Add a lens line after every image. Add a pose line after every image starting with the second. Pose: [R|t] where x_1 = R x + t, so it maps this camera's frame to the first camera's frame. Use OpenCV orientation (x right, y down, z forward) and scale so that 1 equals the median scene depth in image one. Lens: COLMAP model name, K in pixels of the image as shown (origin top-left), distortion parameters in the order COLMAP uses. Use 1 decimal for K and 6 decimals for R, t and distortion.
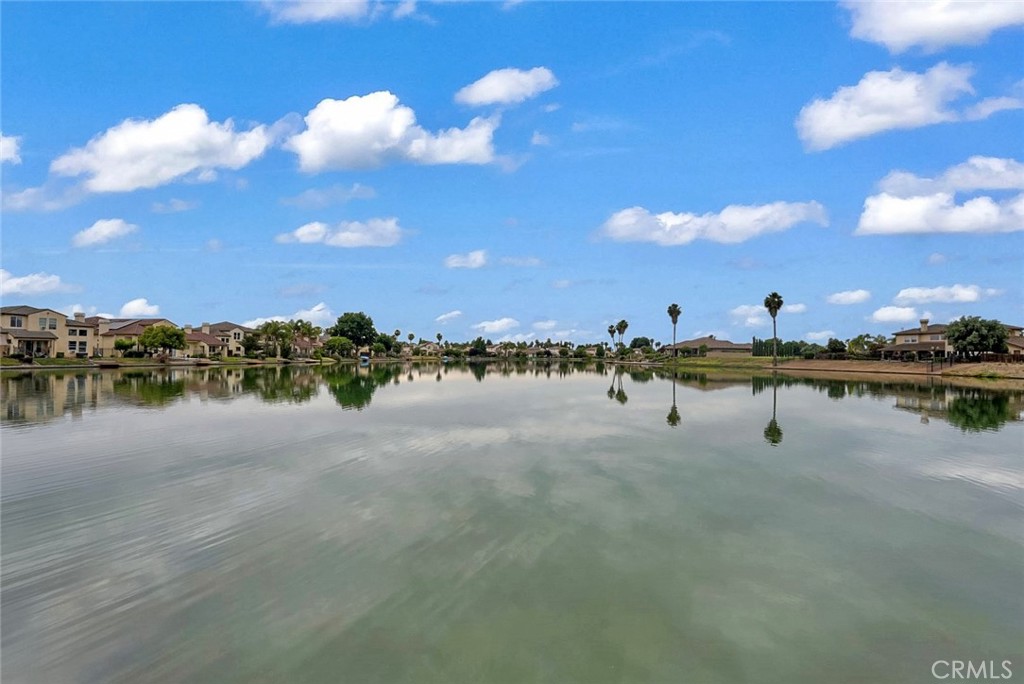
lens RADIAL K [[470.2, 0, 500.6], [0, 470.2, 355.4], [0, 0, 1]] dist [0.001338, 0.000588]
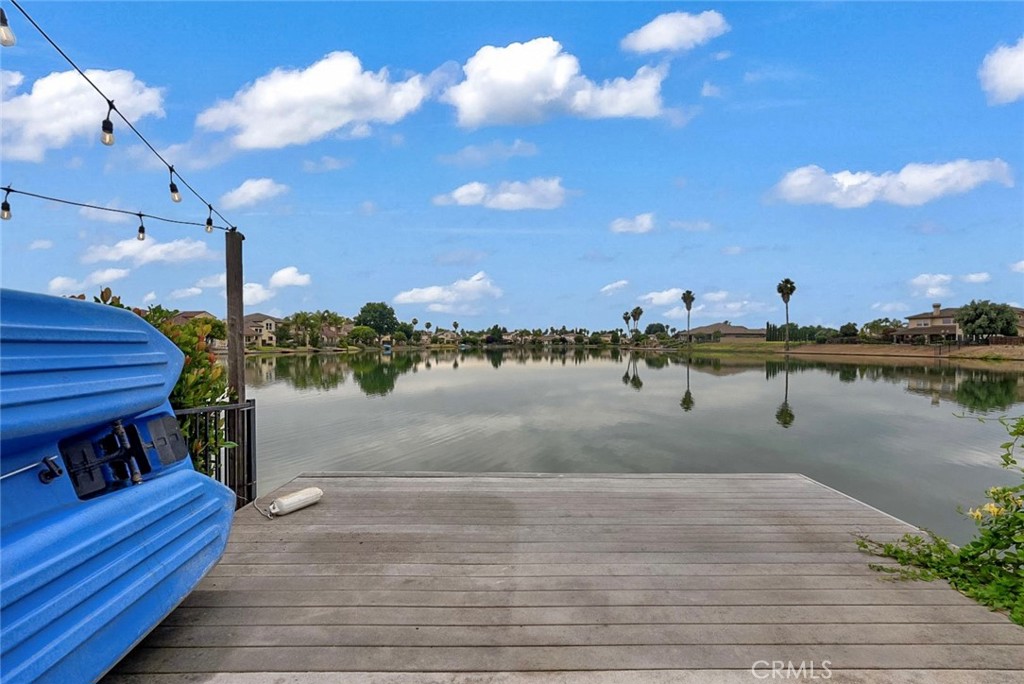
lens RADIAL K [[470.2, 0, 510.2], [0, 470.2, 341.1], [0, 0, 1]] dist [0.001338, 0.000588]
pose [[0.999874, -0.005088, -0.015026, -0.305615], [0.005022, 0.999977, -0.004450, 0.025164], [0.015048, 0.004374, 0.999877, 0.097867]]
